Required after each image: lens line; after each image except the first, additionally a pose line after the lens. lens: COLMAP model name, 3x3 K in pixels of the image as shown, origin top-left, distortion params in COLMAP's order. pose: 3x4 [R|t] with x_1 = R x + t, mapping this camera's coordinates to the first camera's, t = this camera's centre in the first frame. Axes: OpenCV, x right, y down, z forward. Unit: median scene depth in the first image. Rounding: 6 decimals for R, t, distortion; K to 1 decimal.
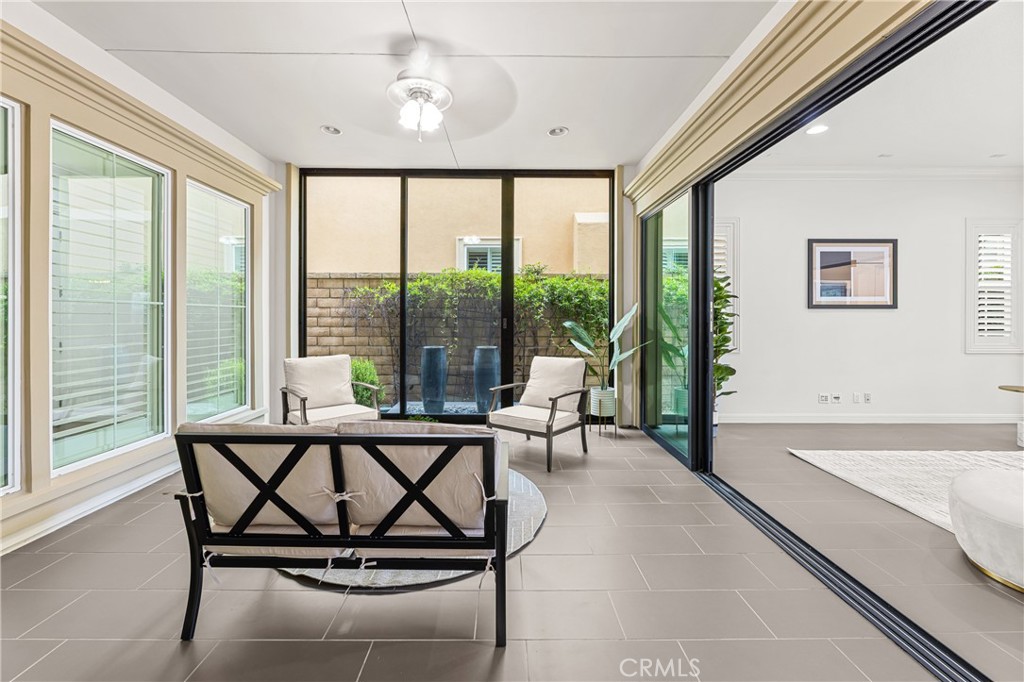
lens RADIAL K [[416.7, 0, 511.5], [0, 416.7, 339.0], [0, 0, 1]] dist [-0.000522, -0.000031]
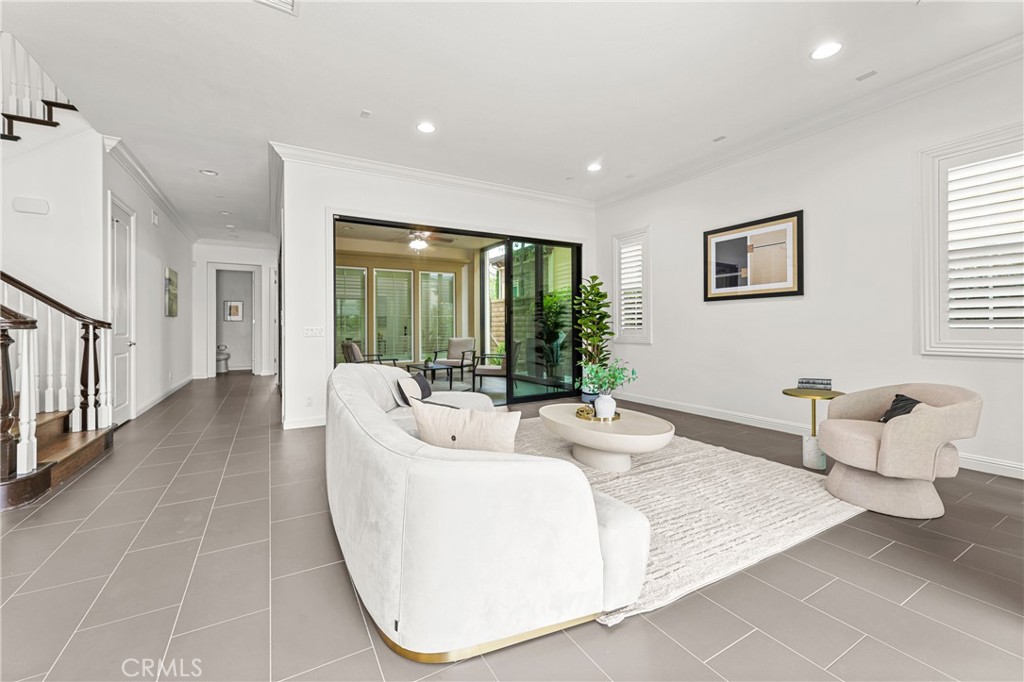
lens RADIAL K [[416.7, 0, 512.1], [0, 416.7, 331.1], [0, 0, 1]] dist [-0.000522, -0.000031]
pose [[0.493629, 0.003112, -0.869667, 1.353429], [-0.003080, 0.999994, 0.001831, -0.002778], [0.869667, 0.001774, 0.493635, 0.104906]]
